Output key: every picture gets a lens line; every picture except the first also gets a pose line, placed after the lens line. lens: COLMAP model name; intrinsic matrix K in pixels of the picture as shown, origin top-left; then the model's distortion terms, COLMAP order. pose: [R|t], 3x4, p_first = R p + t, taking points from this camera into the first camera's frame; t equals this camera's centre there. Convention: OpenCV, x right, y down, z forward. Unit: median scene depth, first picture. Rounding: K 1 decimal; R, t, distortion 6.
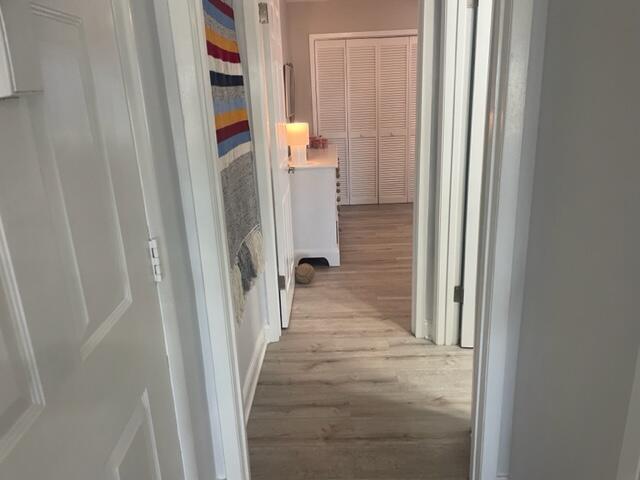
lens RADIAL K [[480.5, 0, 325.6], [0, 480.5, 243.2], [0, 0, 1]] dist [0.076004, -0.089069]
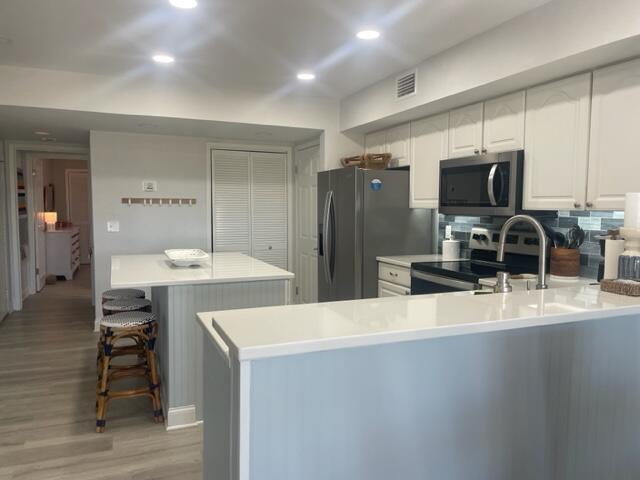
lens RADIAL K [[480.5, 0, 320.2], [0, 480.5, 236.3], [0, 0, 1]] dist [0.076004, -0.089069]
pose [[0.917789, 0.016210, 0.396738, 0.118601], [0.078912, 0.971790, -0.222255, 0.279907], [-0.389148, 0.235290, 0.890619, -0.893614]]
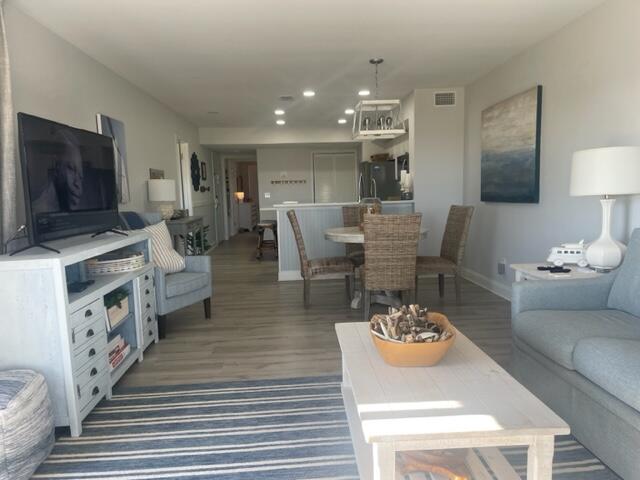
lens RADIAL K [[480.5, 0, 320.7], [0, 480.5, 242.7], [0, 0, 1]] dist [0.076004, -0.089069]
pose [[0.997888, 0.000909, 0.064958, 0.205382], [0.011643, 0.981210, -0.192590, 0.555654], [-0.063913, 0.192940, 0.979127, -1.694231]]
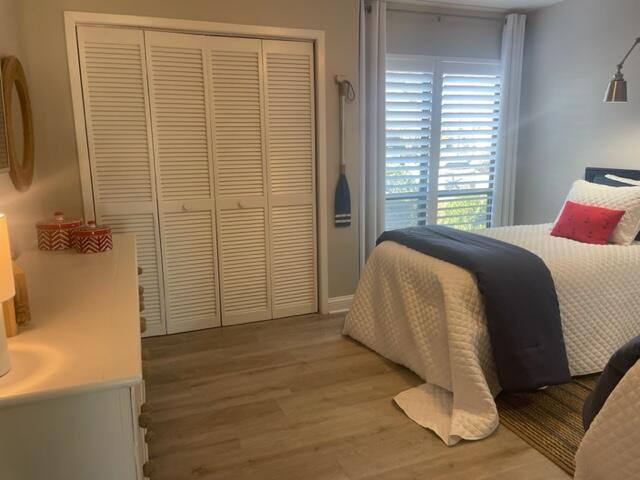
lens RADIAL K [[480.5, 0, 322.0], [0, 480.5, 235.4], [0, 0, 1]] dist [0.076004, -0.089069]
pose [[0.927134, -0.040014, 0.372586, 0.015192], [0.083583, 0.991316, -0.101524, -0.133090], [-0.365288, 0.125268, 0.922427, 0.477607]]
